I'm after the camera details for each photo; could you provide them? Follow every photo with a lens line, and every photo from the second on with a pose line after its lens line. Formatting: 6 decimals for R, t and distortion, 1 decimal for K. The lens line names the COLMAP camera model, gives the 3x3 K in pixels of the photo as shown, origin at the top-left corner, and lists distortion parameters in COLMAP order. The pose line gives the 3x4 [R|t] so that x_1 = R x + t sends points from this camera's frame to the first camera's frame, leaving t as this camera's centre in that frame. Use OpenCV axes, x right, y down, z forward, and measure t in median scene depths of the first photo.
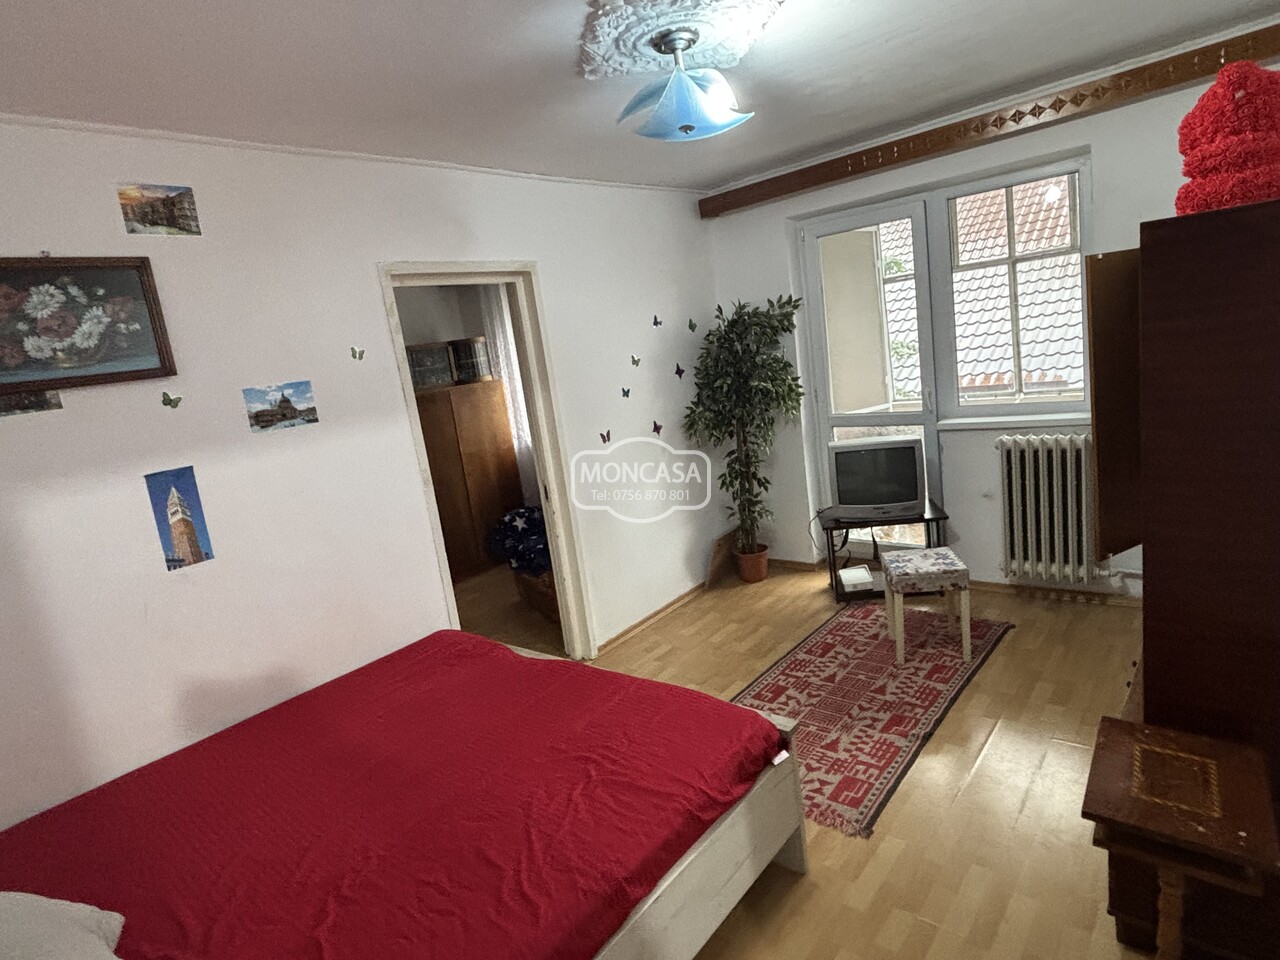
lens RADIAL K [[731.3, 0, 632.0], [0, 731.3, 475.5], [0, 0, 1]] dist [0.015870, -0.017848]
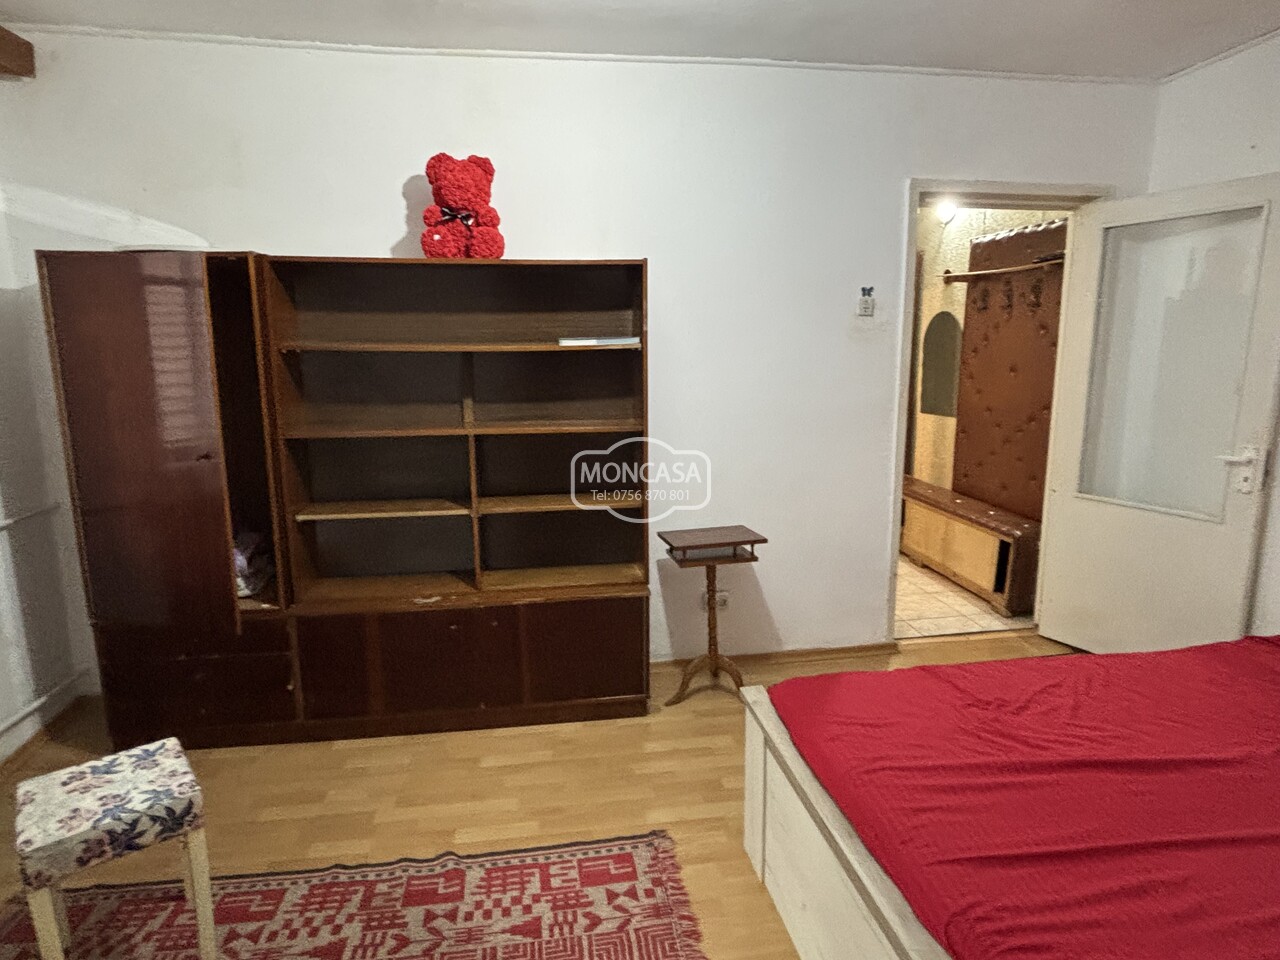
lens RADIAL K [[731.3, 0, 632.0], [0, 731.3, 475.5], [0, 0, 1]] dist [0.015870, -0.017848]
pose [[-0.749451, 0.026355, 0.661536, -0.235652], [0.228566, 0.948072, 0.221171, -0.133114], [-0.621355, 0.316961, -0.716557, 1.270692]]
